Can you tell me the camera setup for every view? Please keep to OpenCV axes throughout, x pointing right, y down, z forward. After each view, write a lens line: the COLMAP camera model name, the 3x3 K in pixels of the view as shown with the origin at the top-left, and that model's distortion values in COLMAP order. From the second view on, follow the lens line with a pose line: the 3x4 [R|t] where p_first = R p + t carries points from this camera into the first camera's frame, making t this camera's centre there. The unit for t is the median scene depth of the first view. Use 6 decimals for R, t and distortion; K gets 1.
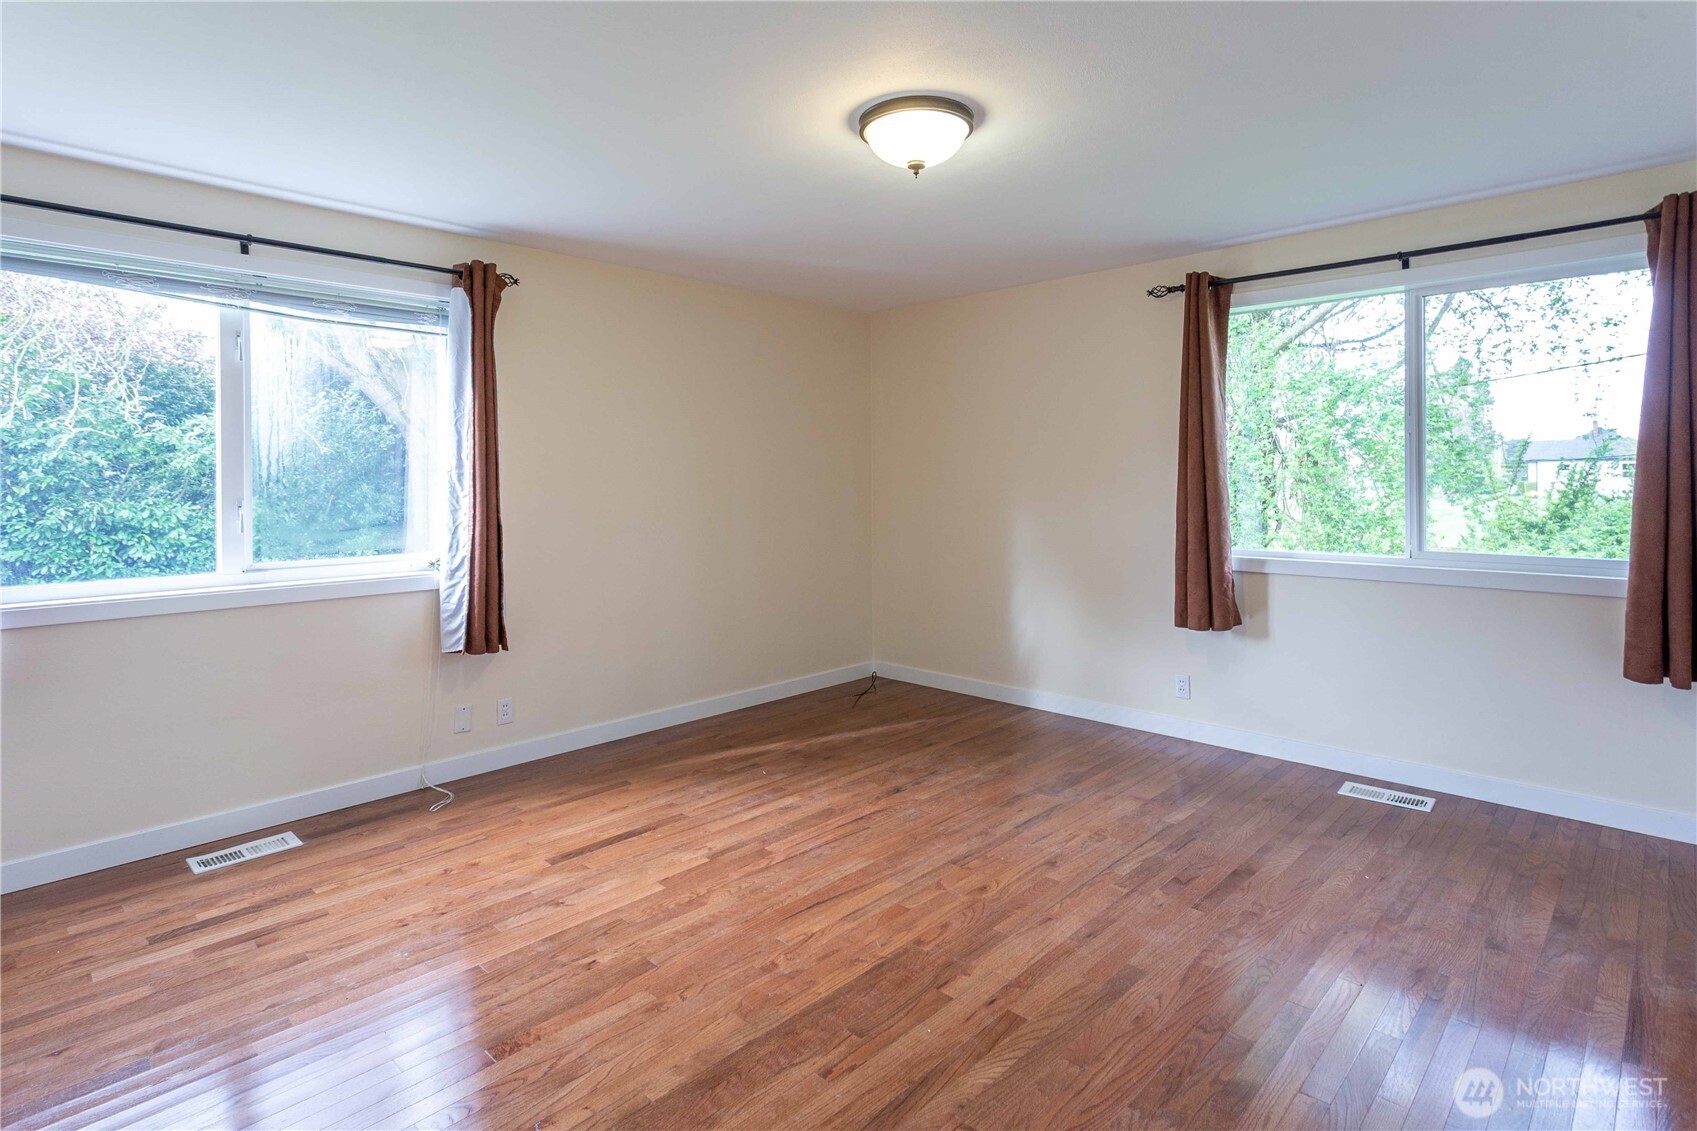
lens RADIAL K [[862.5, 0, 849.1], [0, 862.5, 489.6], [0, 0, 1]] dist [0.003455, 0.001298]
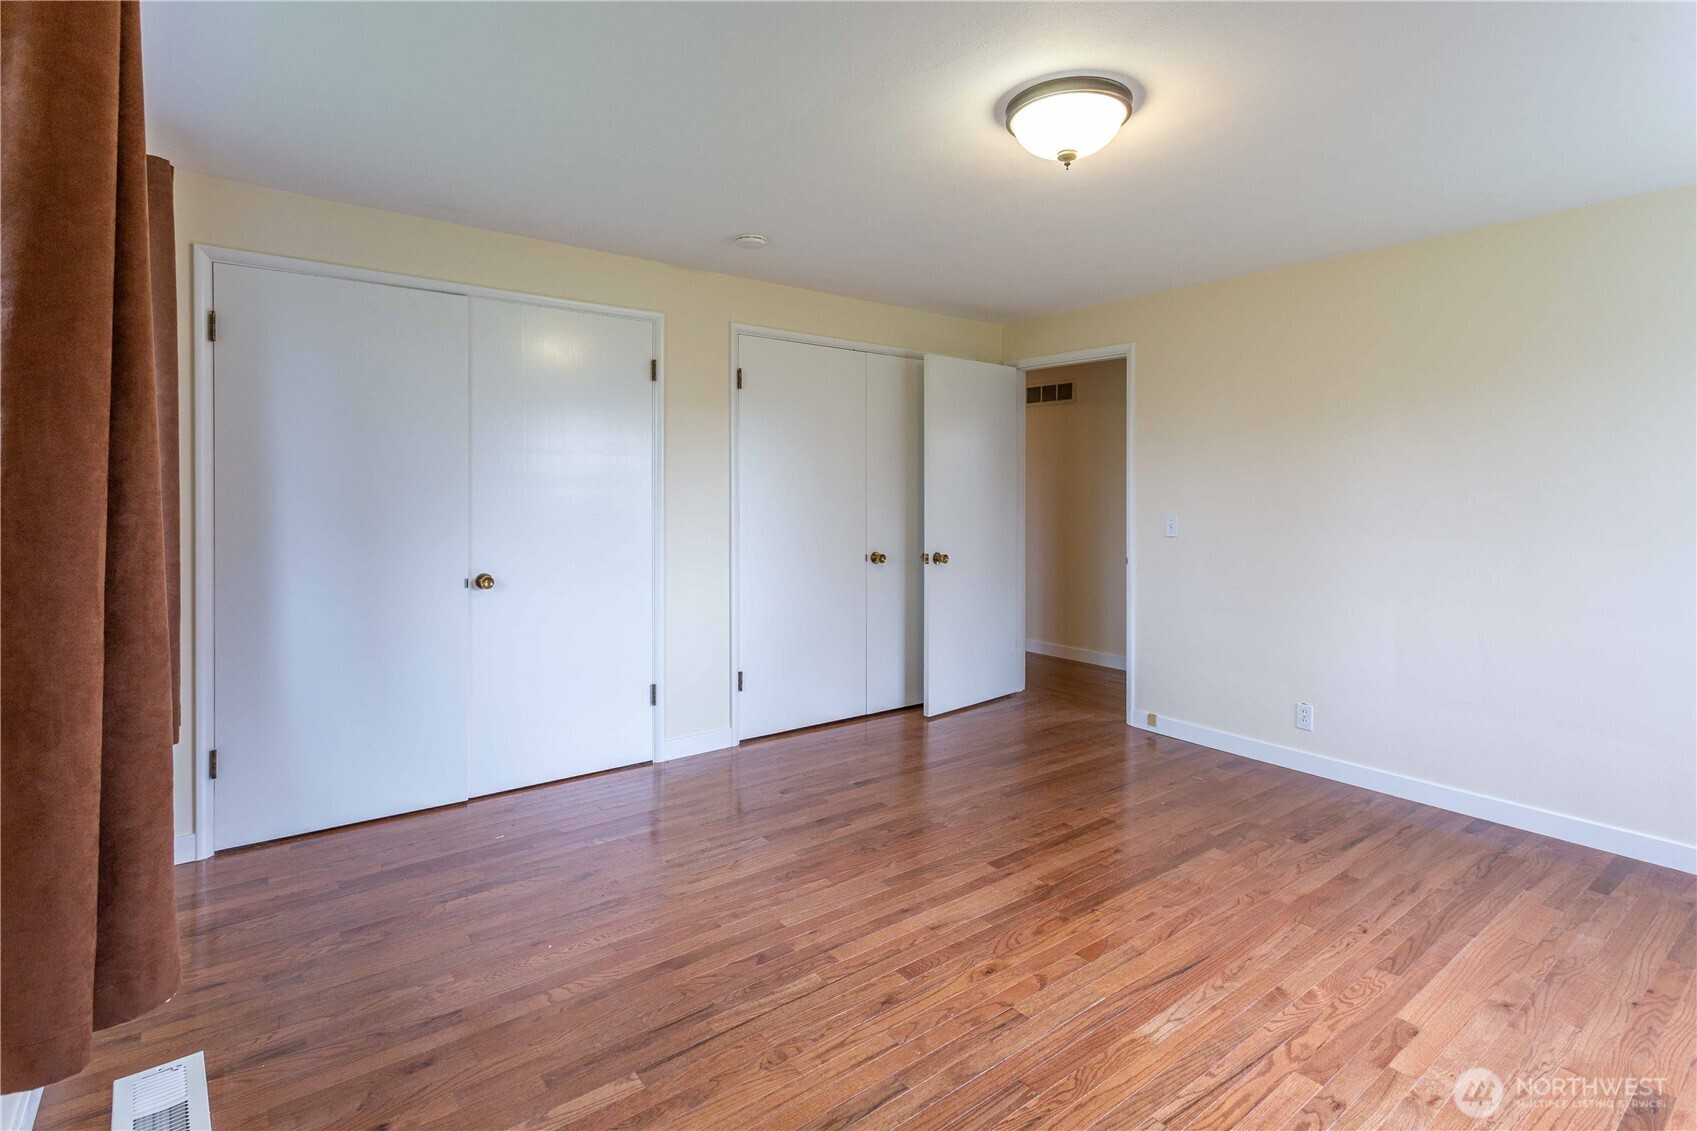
lens RADIAL K [[862.5, 0, 849.1], [0, 862.5, 489.6], [0, 0, 1]] dist [0.003455, 0.001298]
pose [[-0.989368, 0.002832, 0.145406, 0.174511], [0.004510, 0.999927, 0.011216, -0.032579], [-0.145363, 0.011752, -0.989309, 1.944597]]
